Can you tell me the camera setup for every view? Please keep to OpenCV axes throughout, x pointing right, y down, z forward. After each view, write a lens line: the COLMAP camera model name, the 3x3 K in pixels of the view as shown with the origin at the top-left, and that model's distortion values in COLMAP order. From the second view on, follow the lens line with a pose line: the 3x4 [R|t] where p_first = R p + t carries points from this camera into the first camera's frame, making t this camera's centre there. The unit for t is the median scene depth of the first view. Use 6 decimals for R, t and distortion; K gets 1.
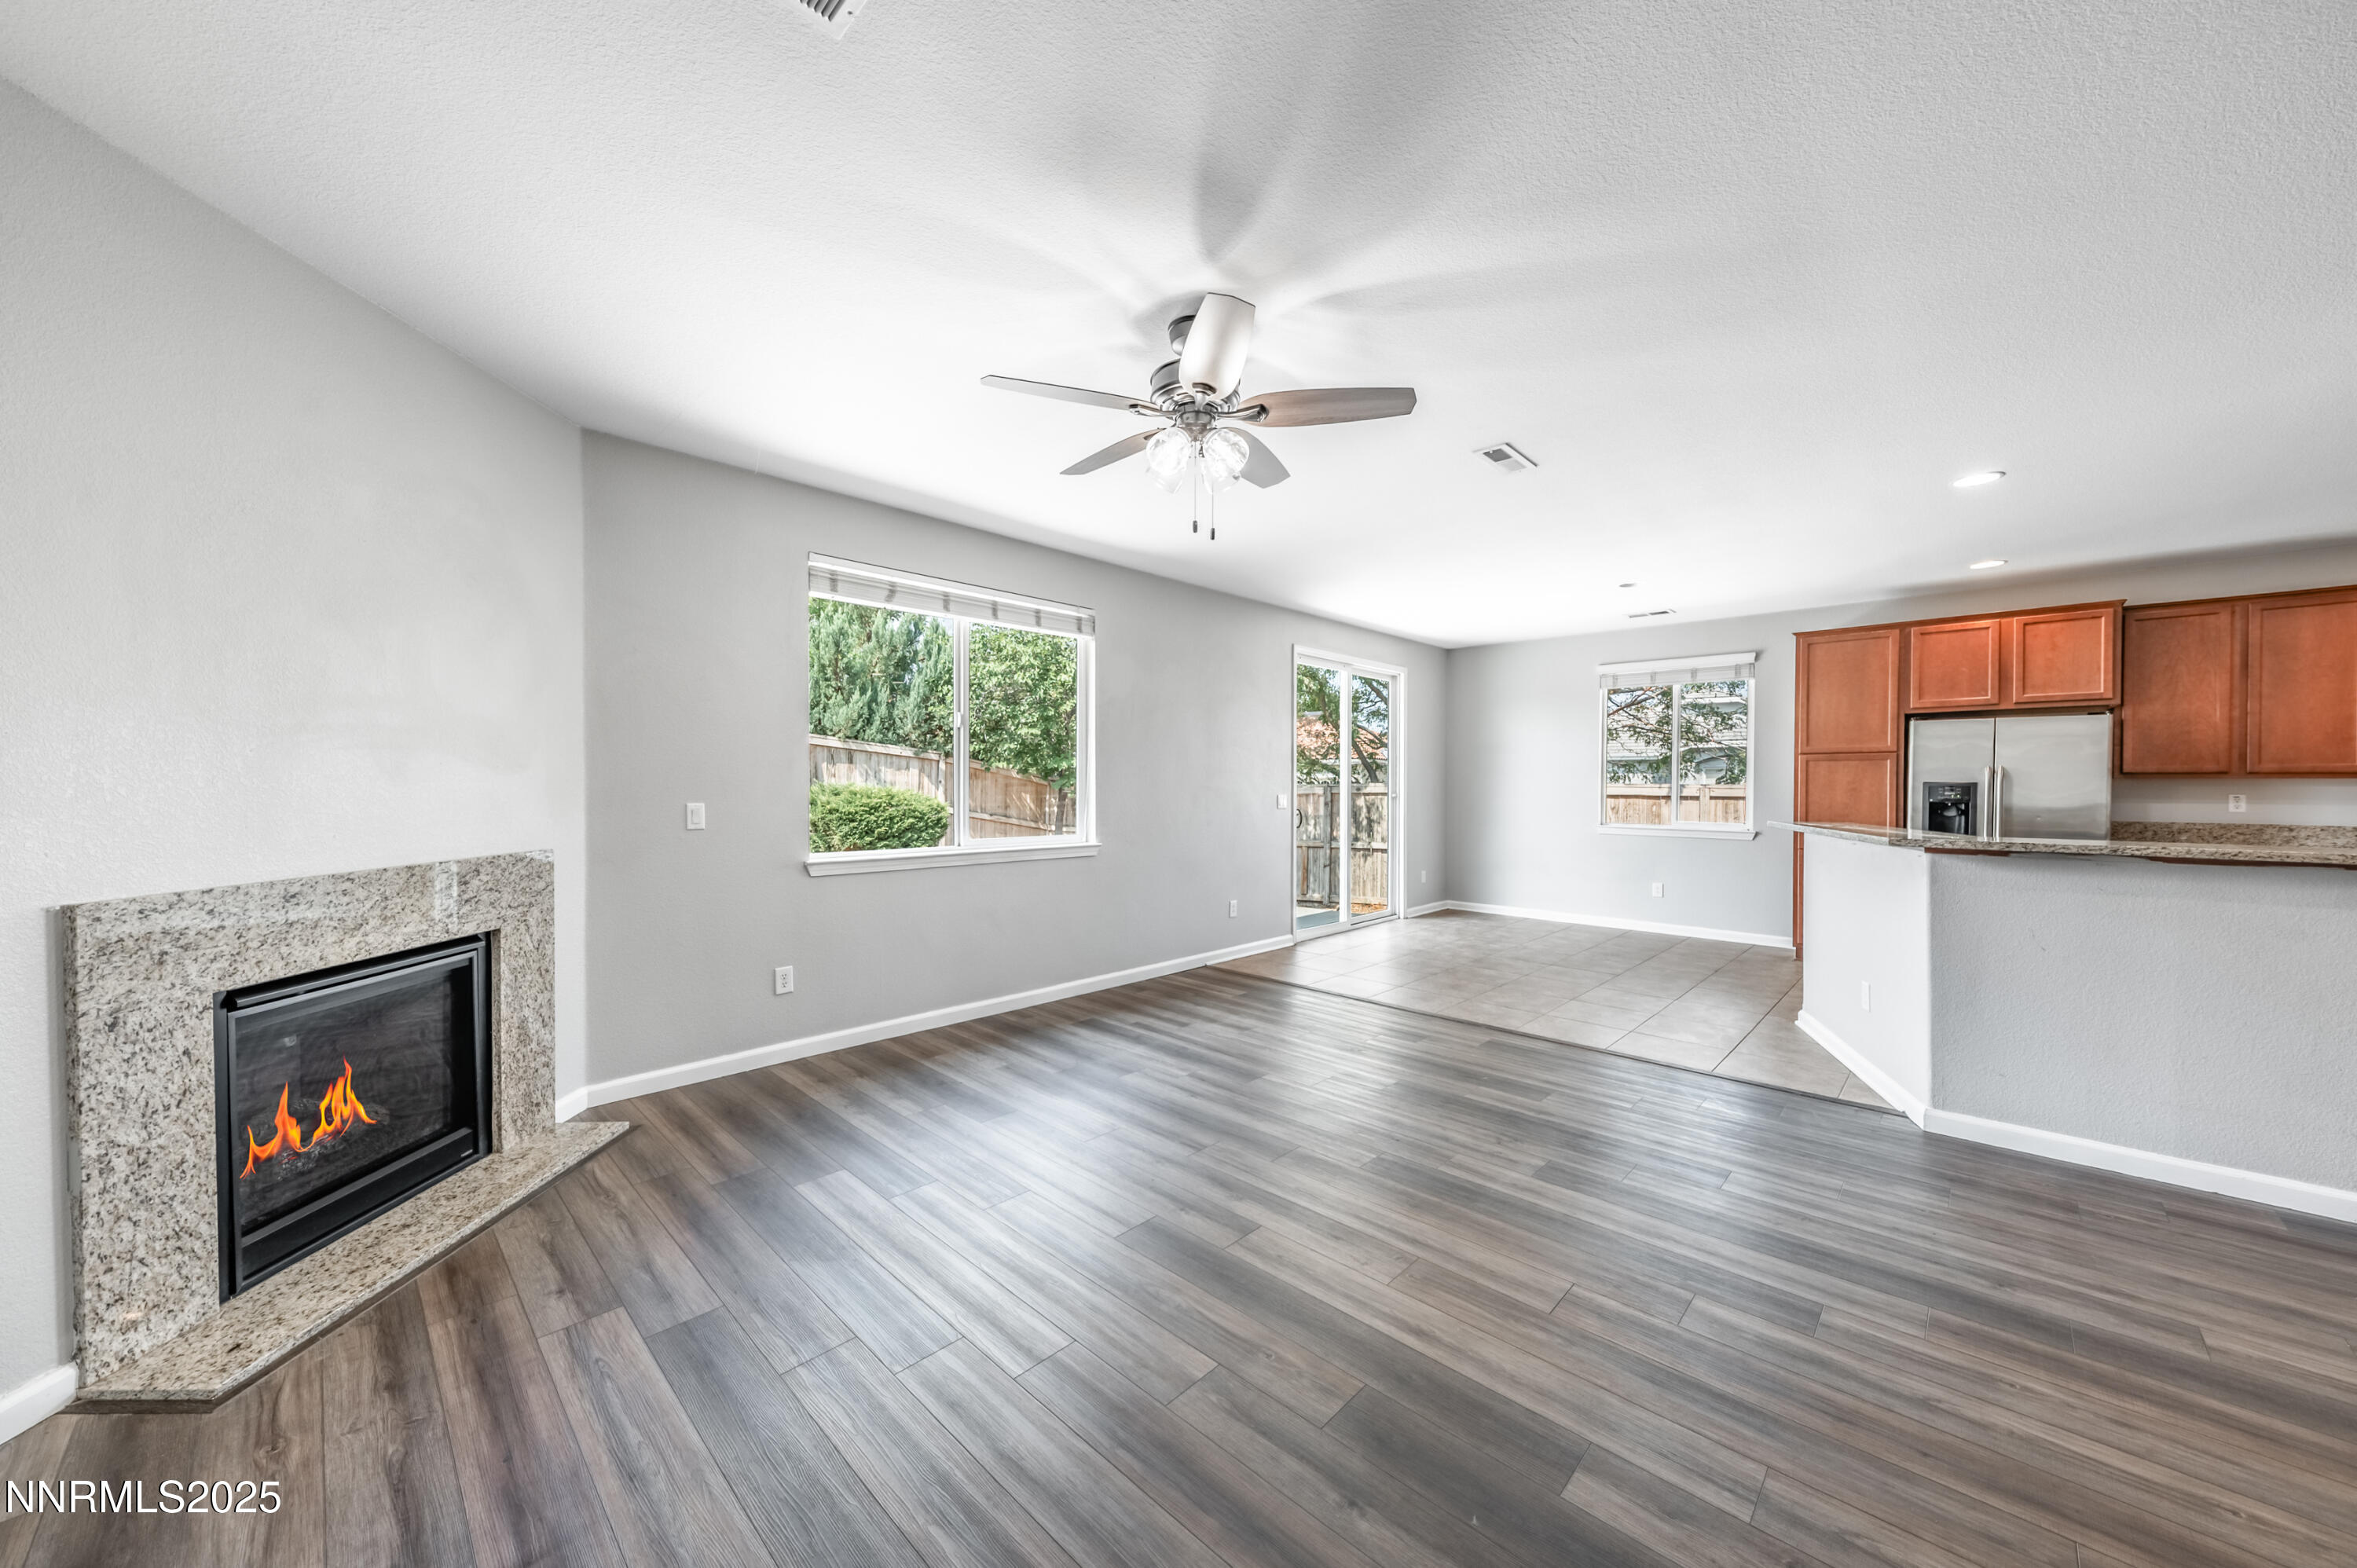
lens RADIAL K [[834.3, 0, 1174.7], [0, 834.3, 793.6], [0, 0, 1]] dist [0.008897, -0.003739]
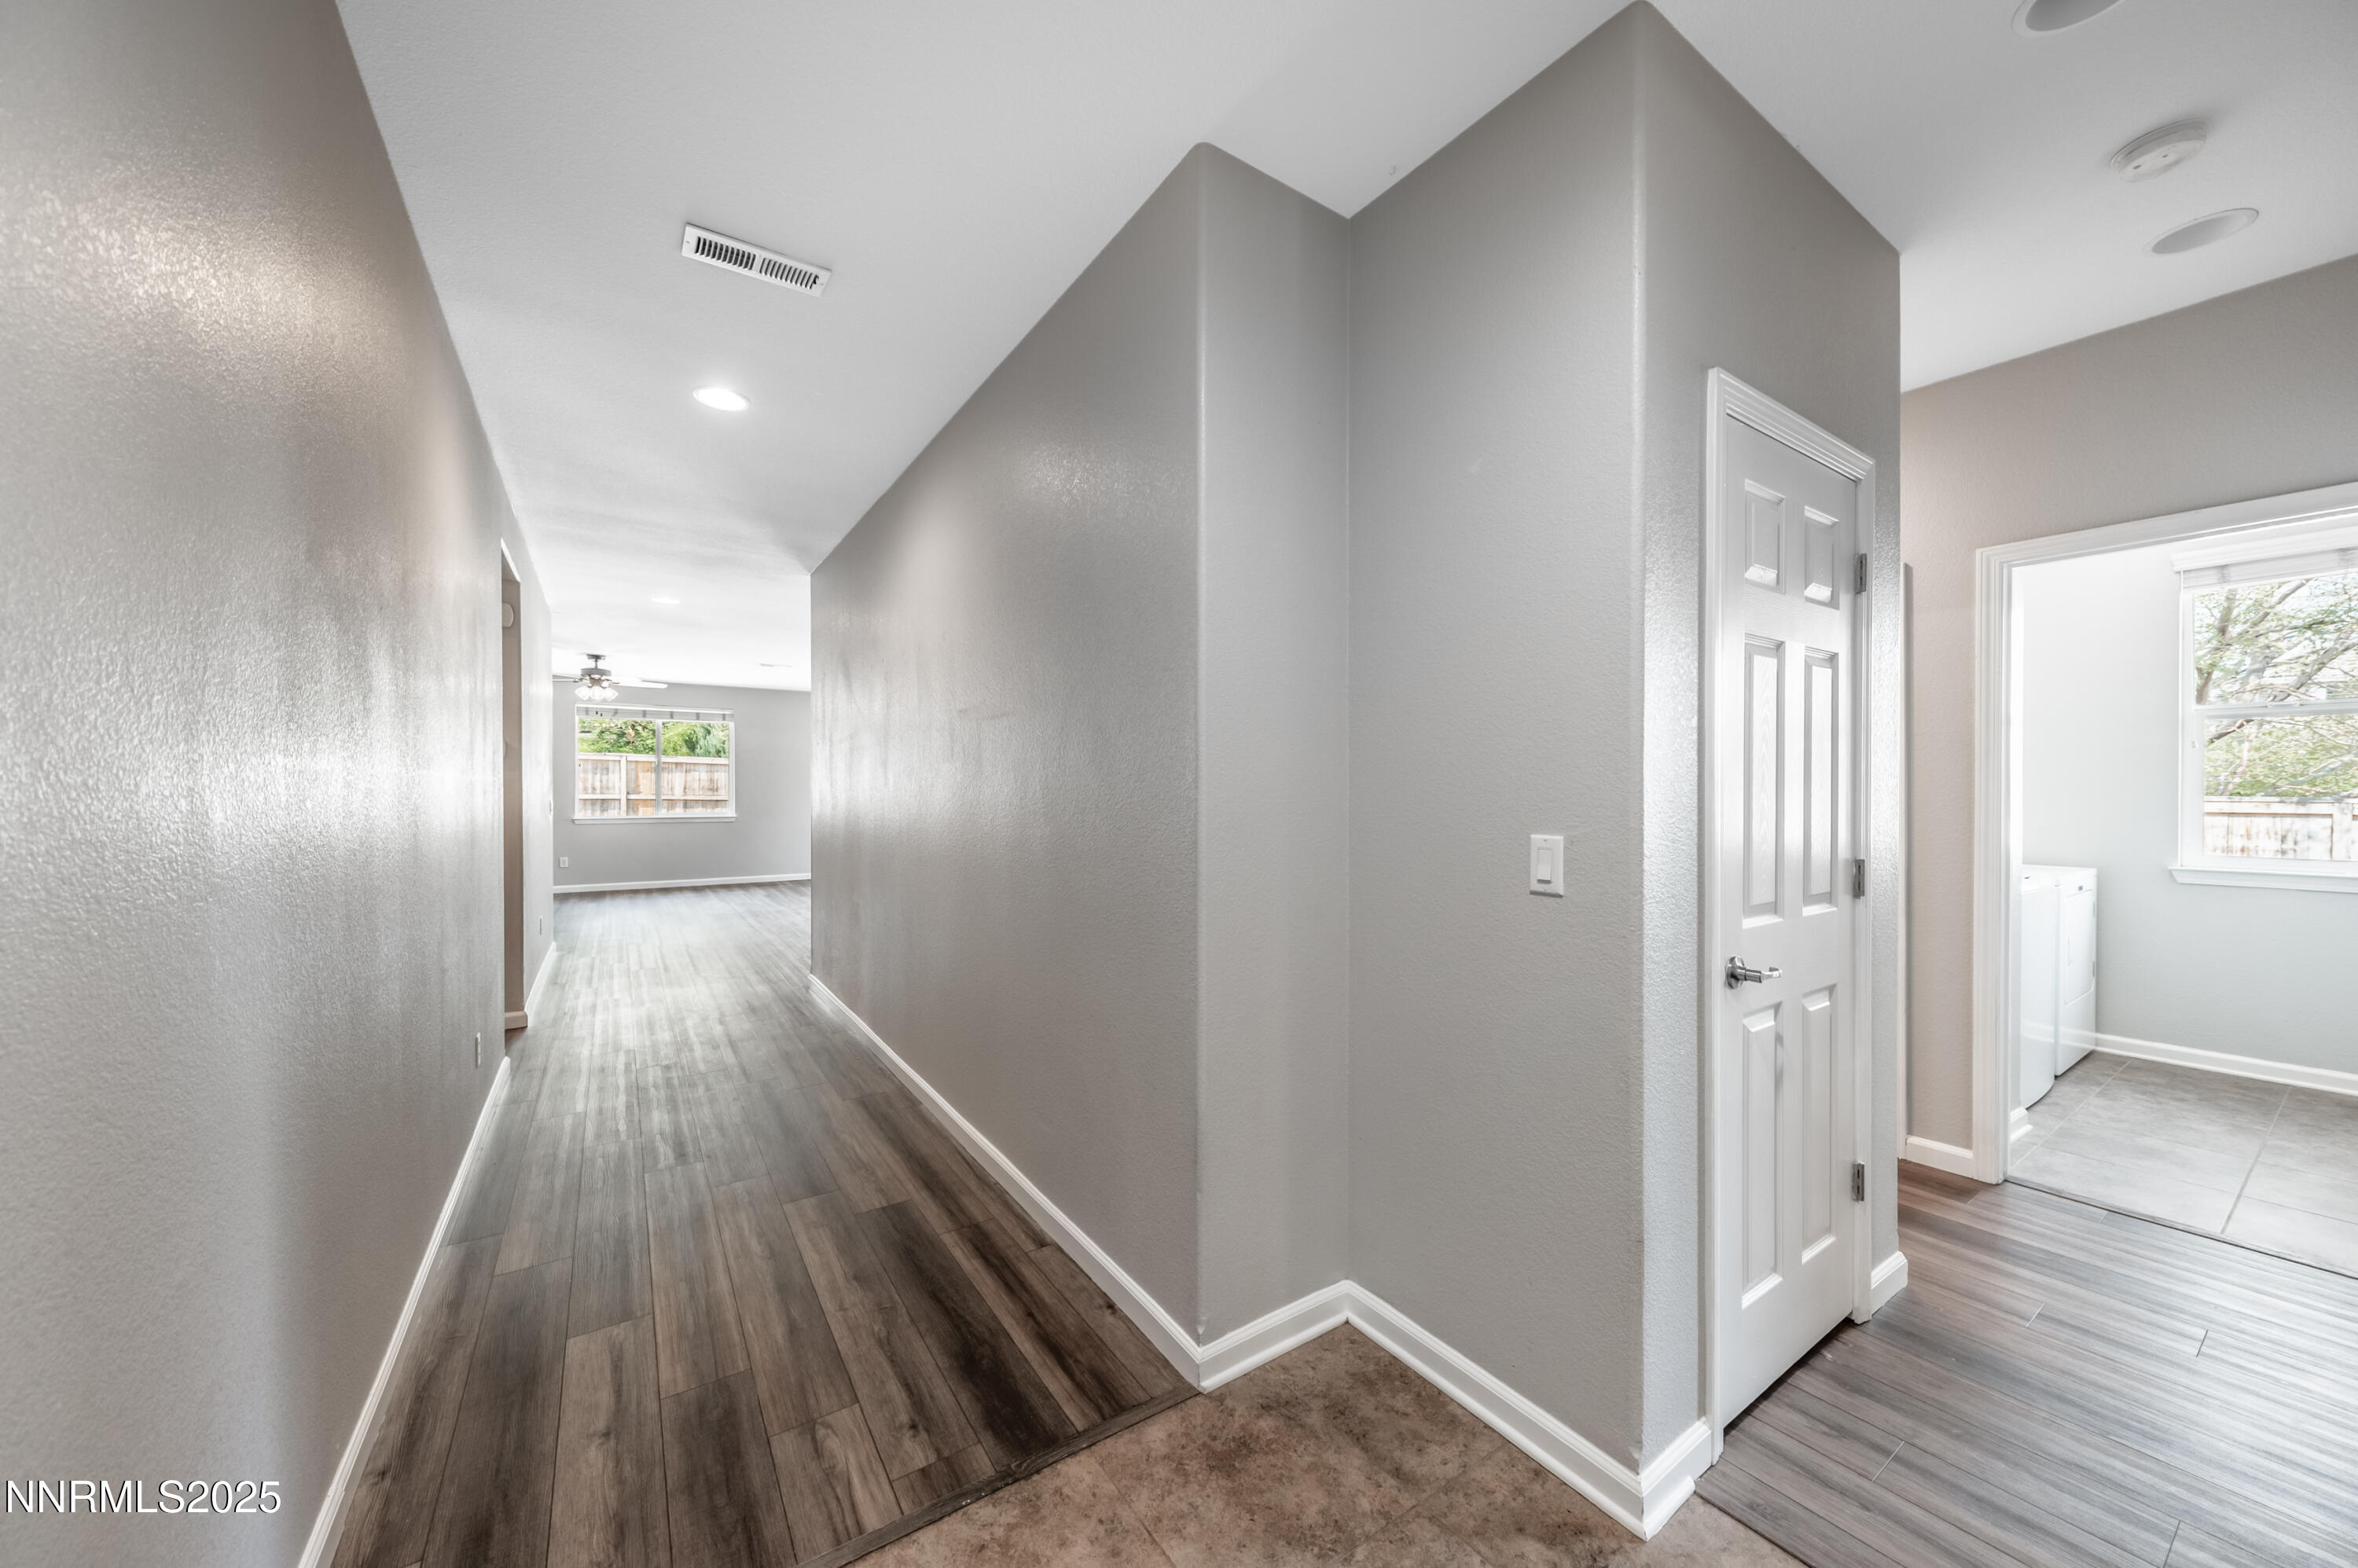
lens RADIAL K [[834.7, 0, 1175.2], [0, 834.7, 793.6], [0, 0, 1]] dist [0.008897, -0.003739]
pose [[0.978342, -0.001530, -0.206989, 1.538262], [0.000540, 0.999988, -0.004841, 0.013046], [0.206993, 0.004624, 0.978331, -0.941008]]
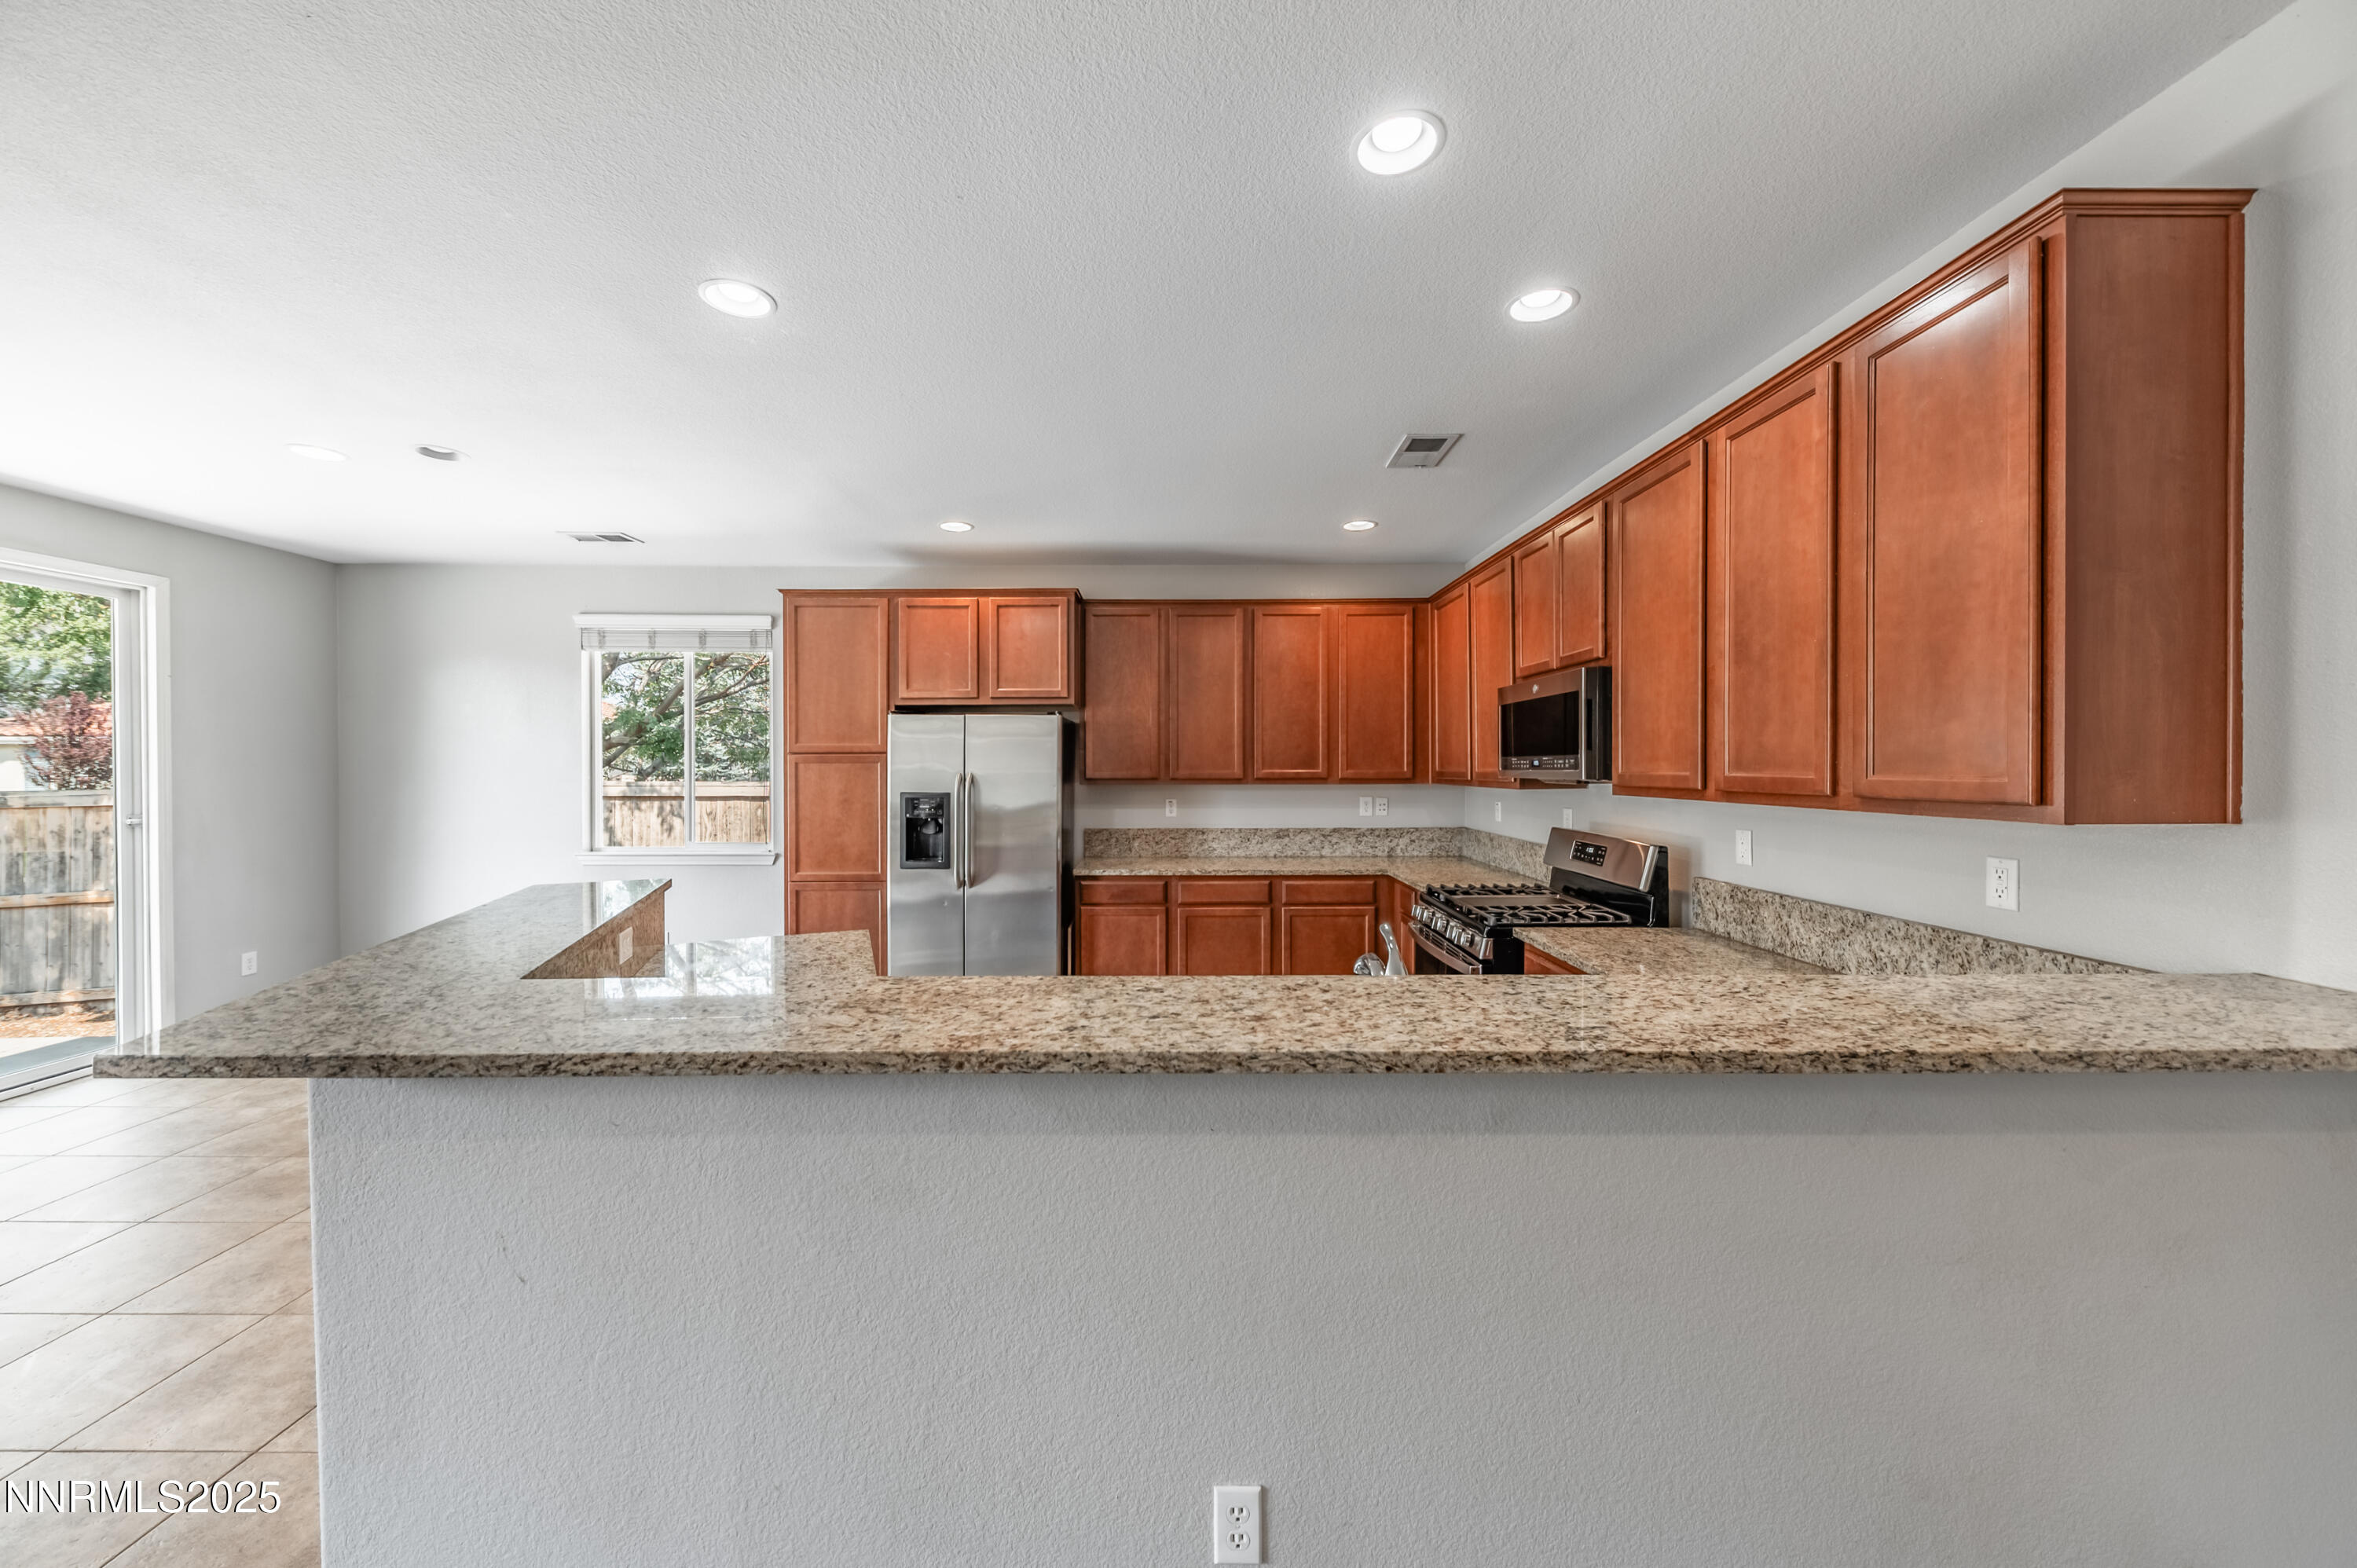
lens RADIAL K [[823.5, 0, 1170.0], [0, 823.5, 772.6], [0, 0, 1]] dist [0.008247, -0.002998]
pose [[0.717398, -0.010092, 0.696590, 0.577445], [0.011083, 0.999934, 0.003073, -0.034307], [-0.696575, 0.005516, 0.717463, 0.287894]]
